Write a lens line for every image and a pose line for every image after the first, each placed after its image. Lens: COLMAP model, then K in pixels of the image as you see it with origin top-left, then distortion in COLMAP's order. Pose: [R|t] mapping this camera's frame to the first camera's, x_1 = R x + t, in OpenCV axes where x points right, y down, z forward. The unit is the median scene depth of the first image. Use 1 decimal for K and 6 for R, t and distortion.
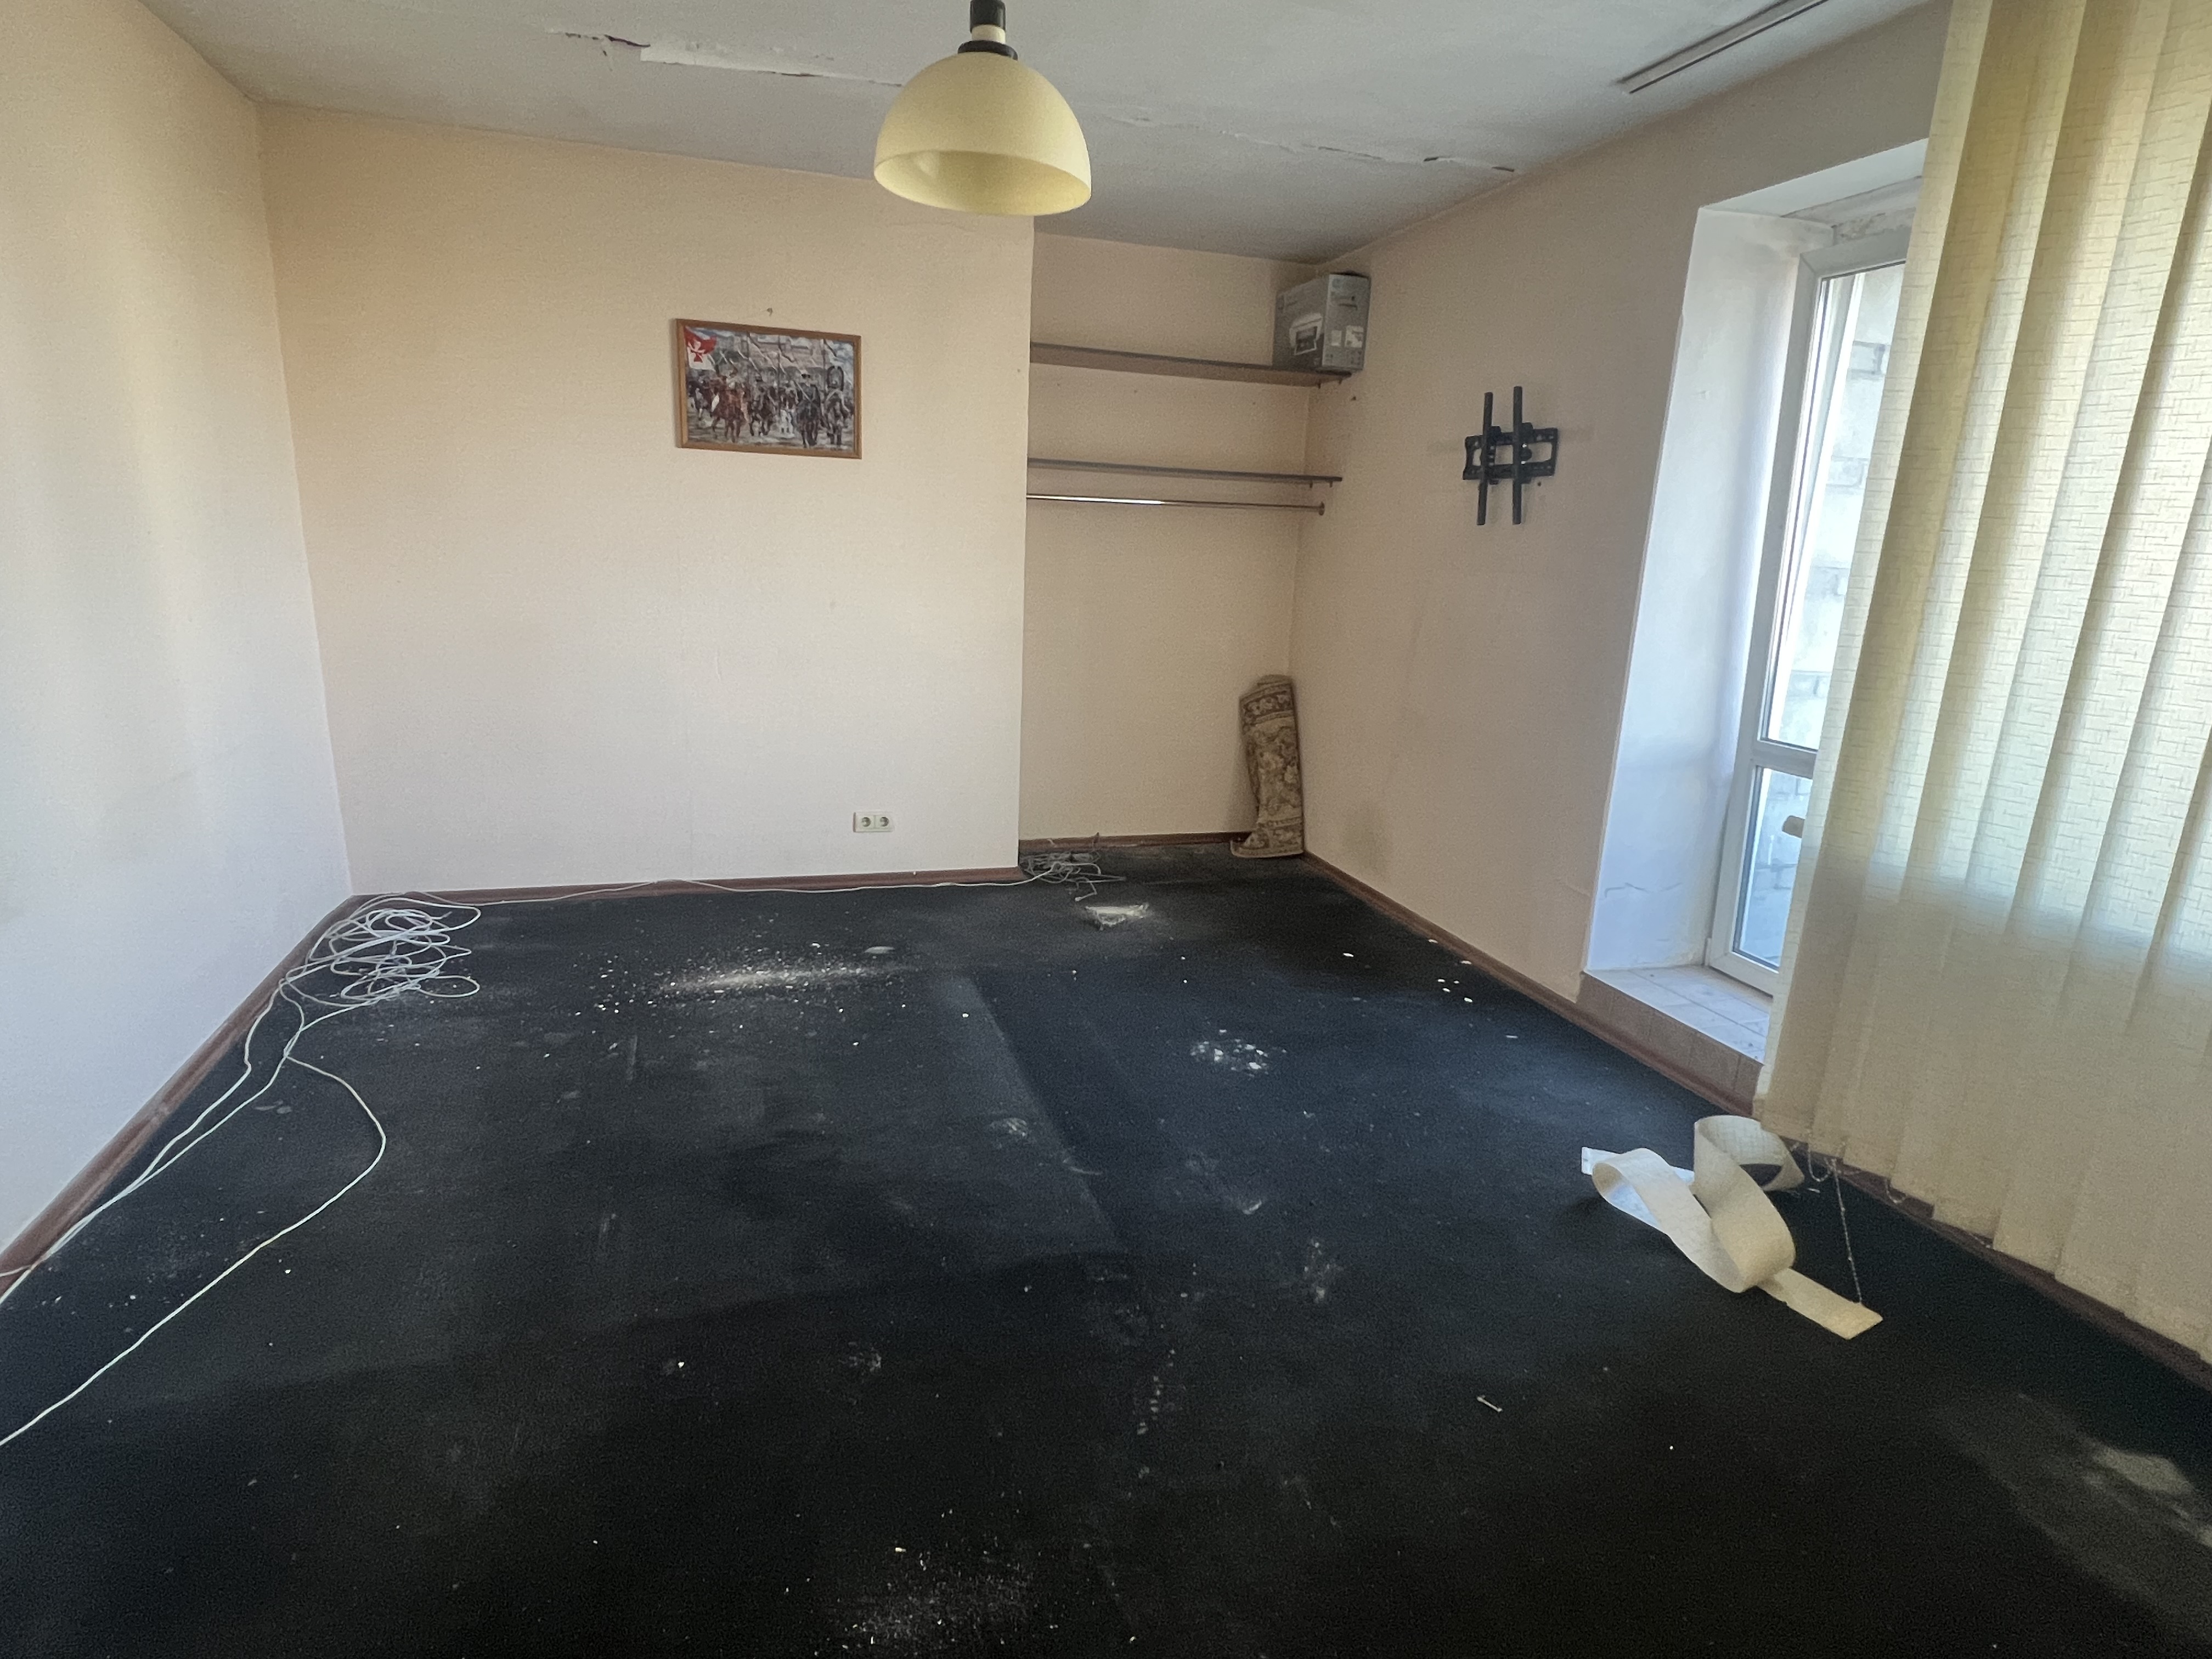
lens RADIAL K [[1179.0, 0, 1106.0], [0, 1179.0, 829.5], [0, 0, 1]] dist [0.001629, -0.000323]
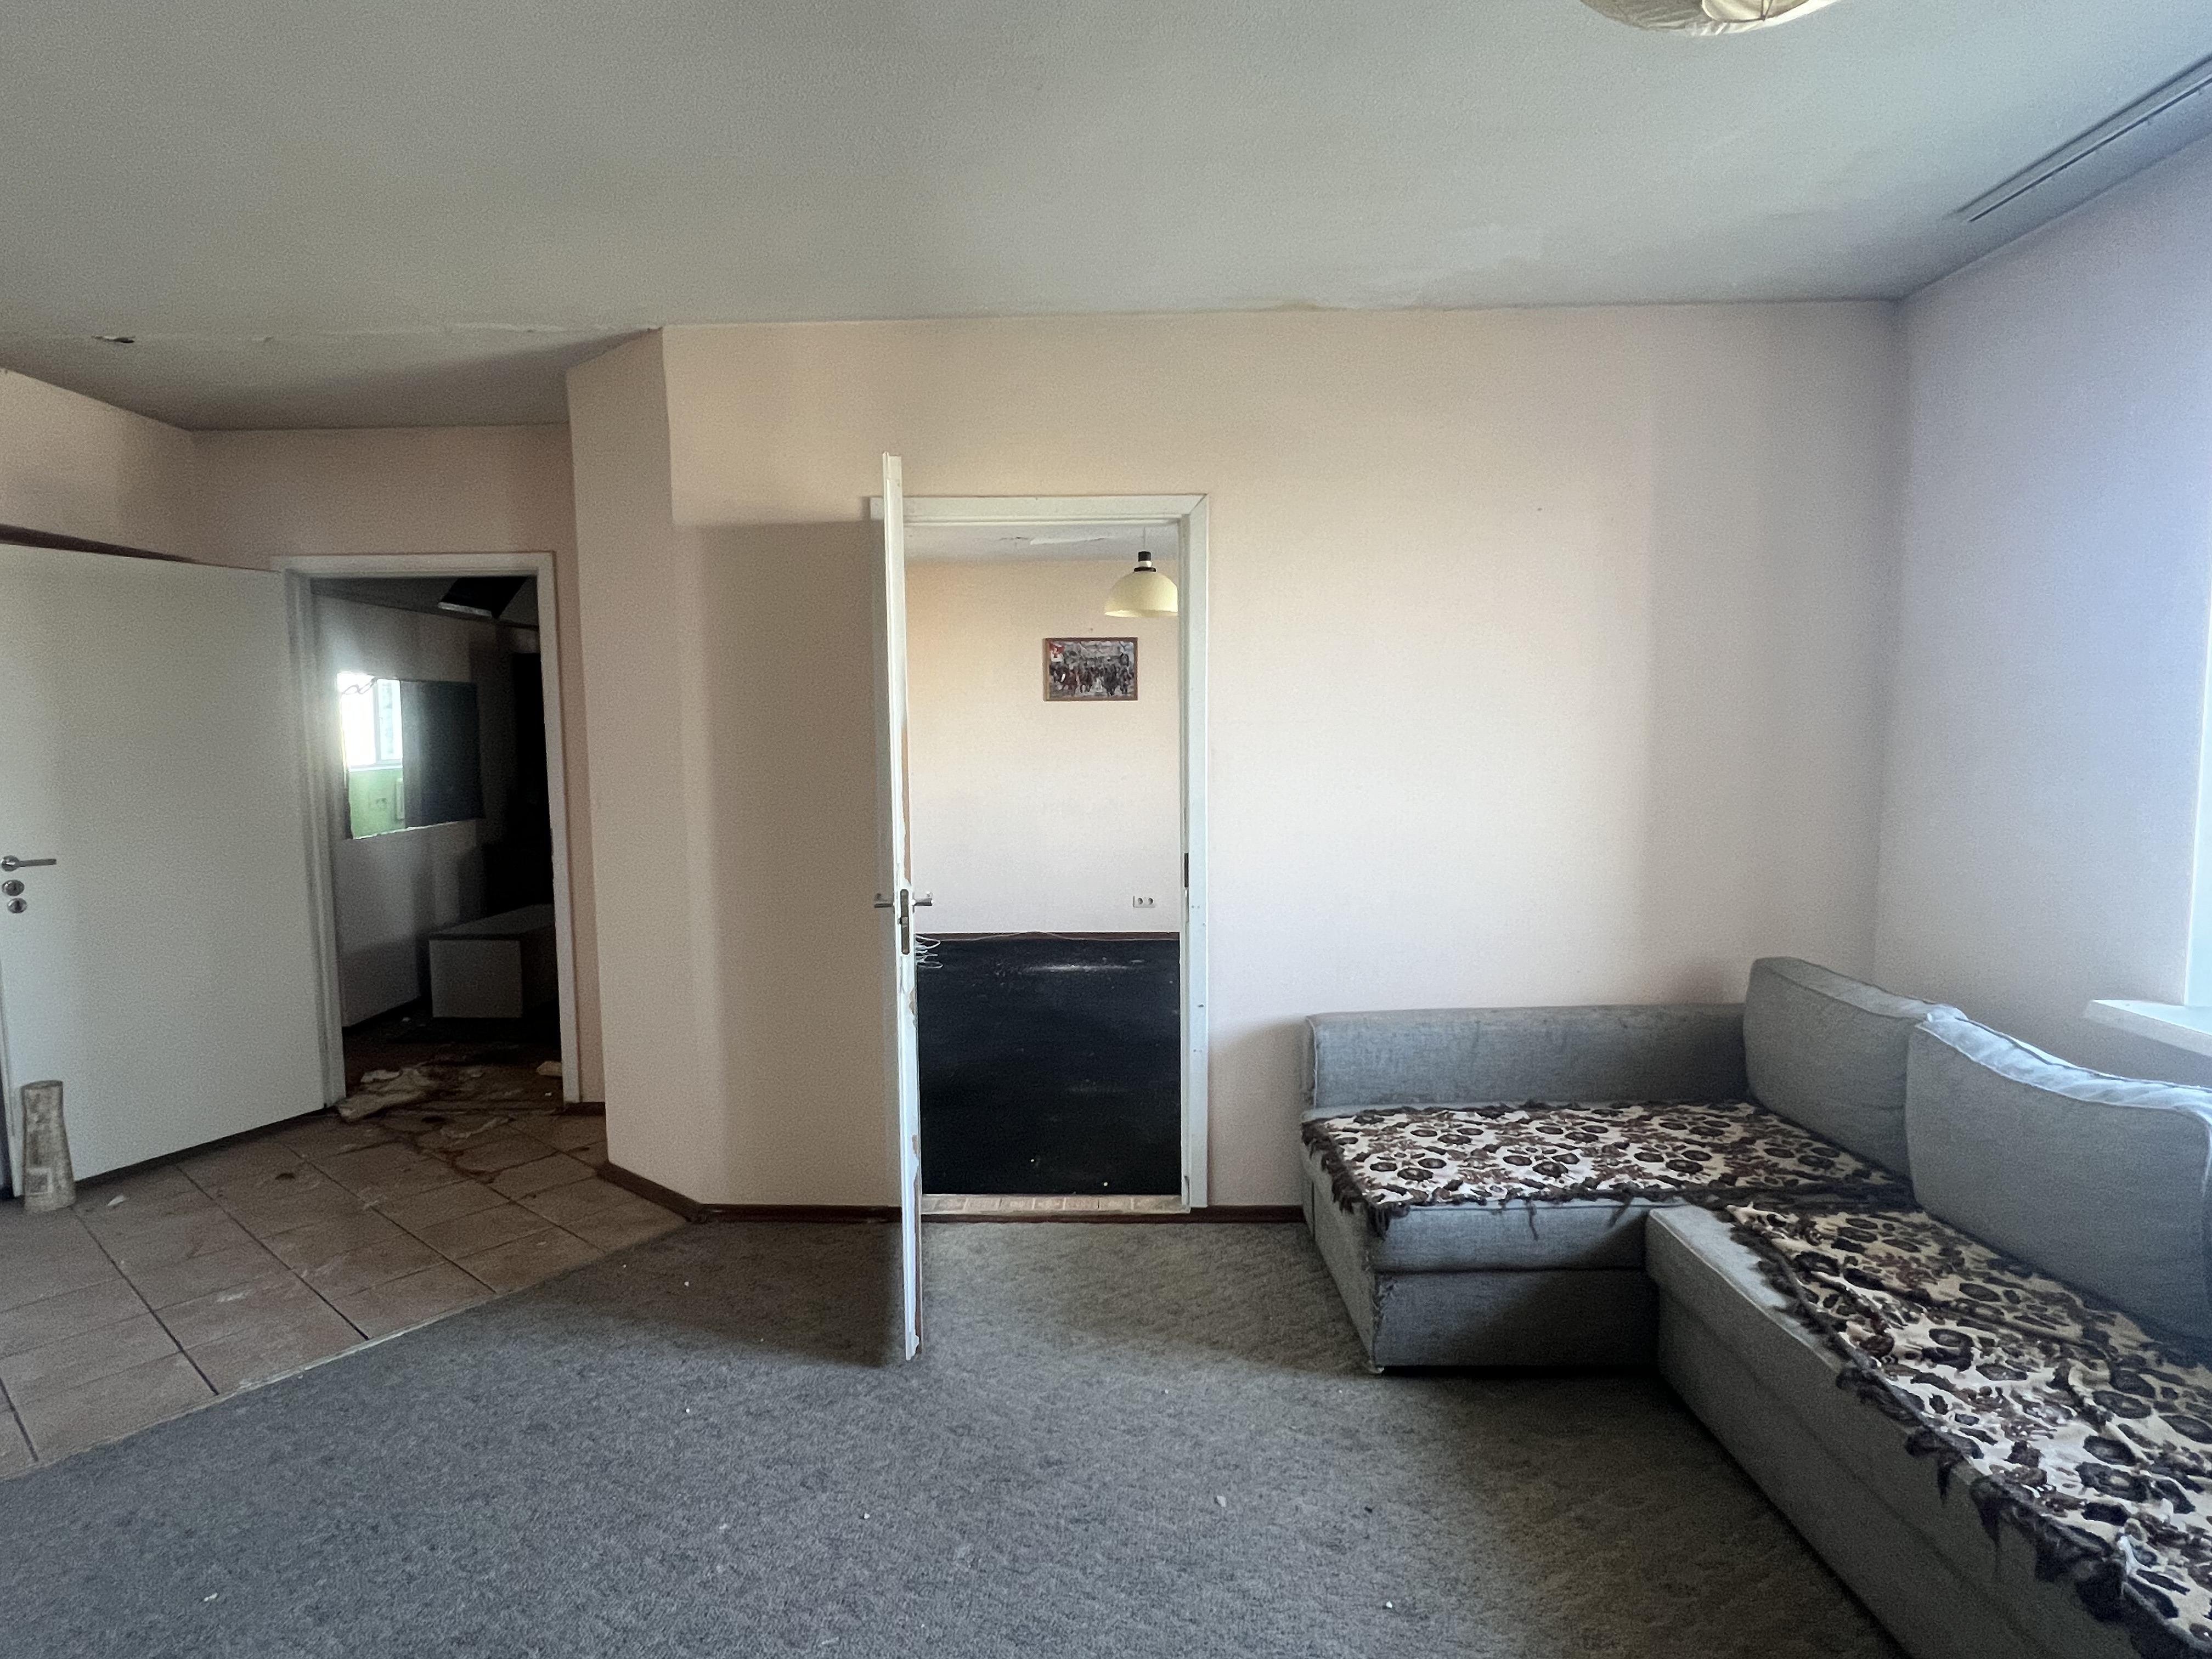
lens RADIAL K [[1179.0, 0, 1106.0], [0, 1179.0, 829.5], [0, 0, 1]] dist [0.001629, -0.000323]
pose [[0.952245, -0.023324, -0.304442, 0.310994], [-0.025759, 0.987387, -0.156216, 0.179814], [0.304245, 0.156598, 0.939634, -0.738288]]
